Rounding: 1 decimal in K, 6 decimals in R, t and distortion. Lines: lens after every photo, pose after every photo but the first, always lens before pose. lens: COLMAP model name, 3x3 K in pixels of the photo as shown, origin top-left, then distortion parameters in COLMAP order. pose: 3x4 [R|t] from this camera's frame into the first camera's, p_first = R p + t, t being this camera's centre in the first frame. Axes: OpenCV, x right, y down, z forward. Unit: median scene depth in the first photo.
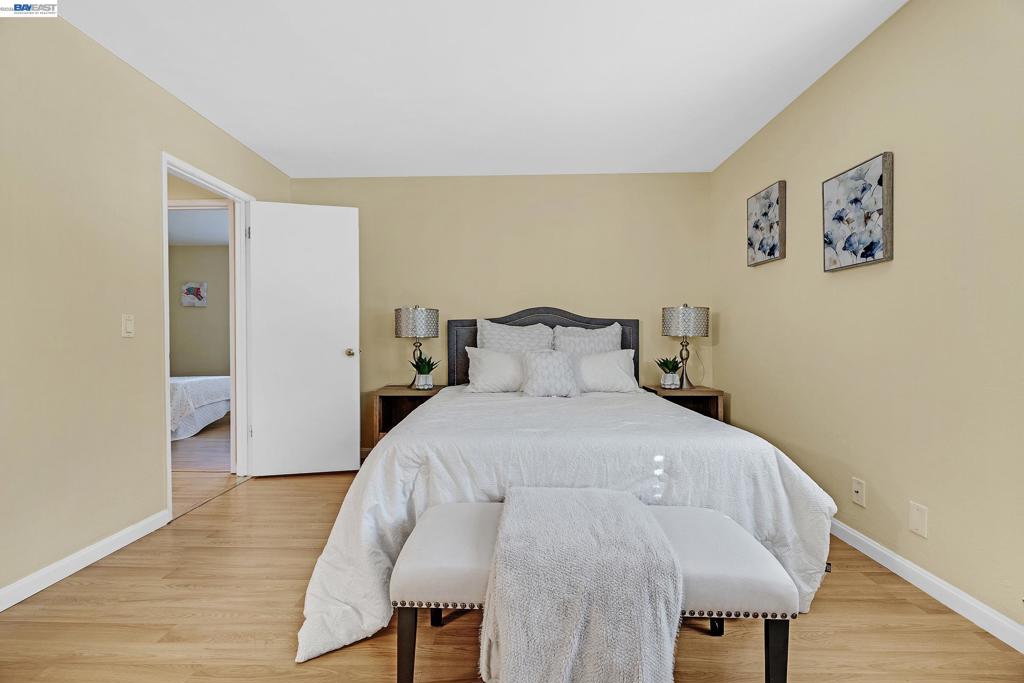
lens RADIAL K [[431.1, 0, 509.2], [0, 431.1, 338.7], [0, 0, 1]] dist [0.002522, -0.000009]
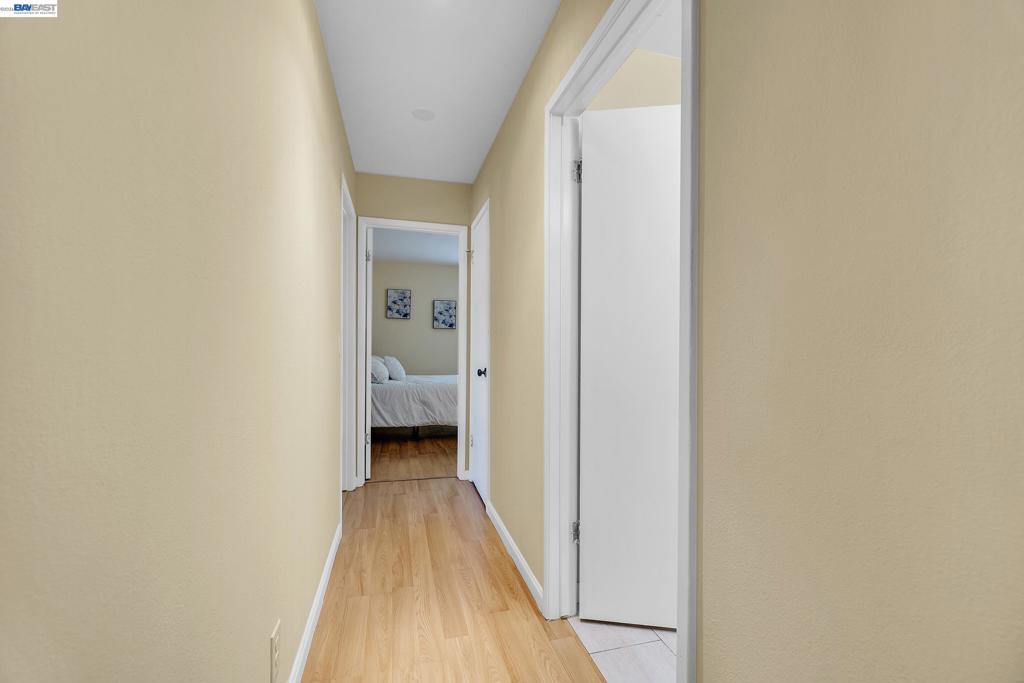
lens RADIAL K [[431.1, 0, 511.9], [0, 431.1, 342.2], [0, 0, 1]] dist [0.002522, -0.000009]
pose [[-0.280544, 0.004883, 0.959829, -1.504849], [-0.001423, 0.999984, -0.005503, -0.004002], [-0.959840, -0.002910, -0.280532, 0.710285]]
